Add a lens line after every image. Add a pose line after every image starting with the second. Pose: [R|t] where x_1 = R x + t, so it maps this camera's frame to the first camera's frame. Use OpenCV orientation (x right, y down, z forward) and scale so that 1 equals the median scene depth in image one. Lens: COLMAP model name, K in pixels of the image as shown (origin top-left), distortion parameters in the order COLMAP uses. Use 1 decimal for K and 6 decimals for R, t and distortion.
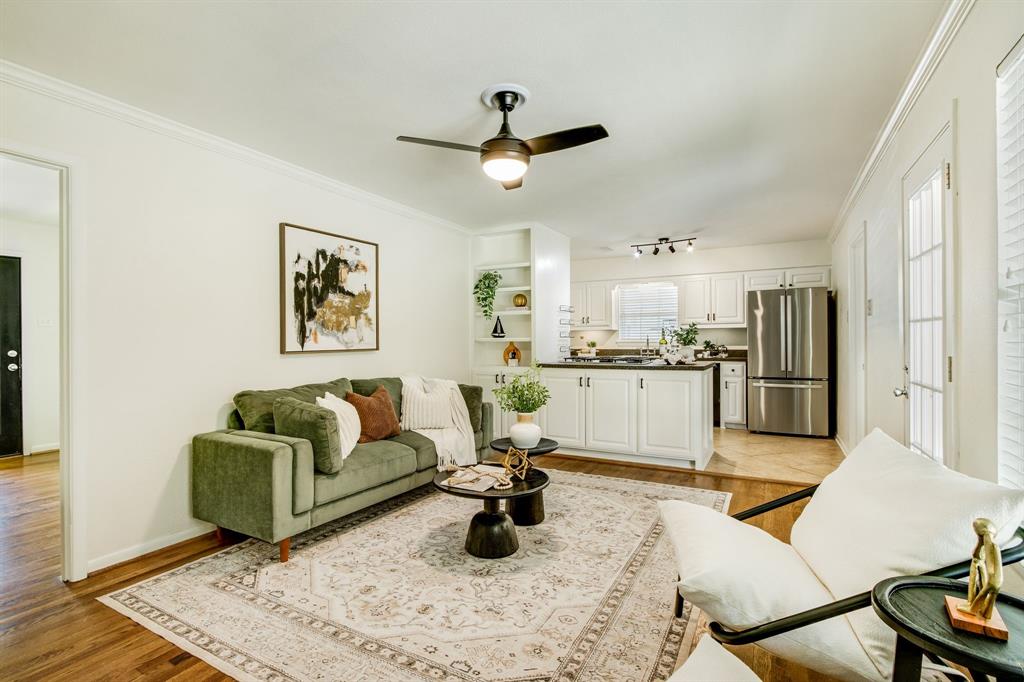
lens RADIAL K [[476.5, 0, 509.1], [0, 476.5, 344.0], [0, 0, 1]] dist [-0.011742, 0.000377]
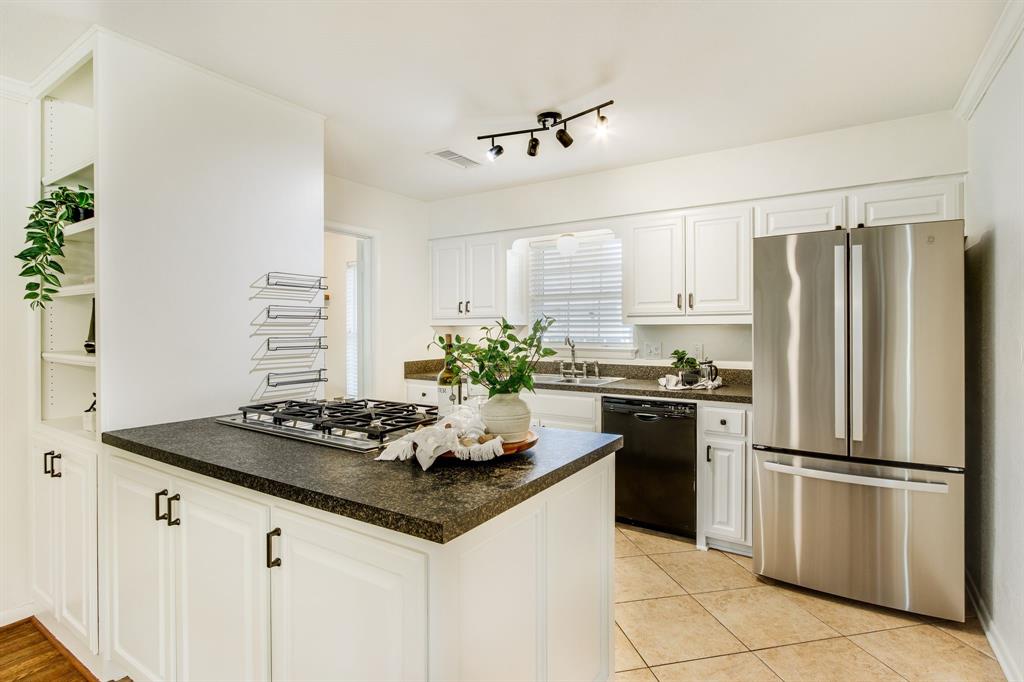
lens RADIAL K [[508.2, 0, 514.1], [0, 508.2, 331.0], [0, 0, 1]] dist [-0.018616, 0.000876]
pose [[0.997857, 0.002868, -0.065369, 0.322922], [-0.002859, 0.999996, 0.000240, -0.029473], [0.065370, -0.000052, 0.997861, 0.545853]]
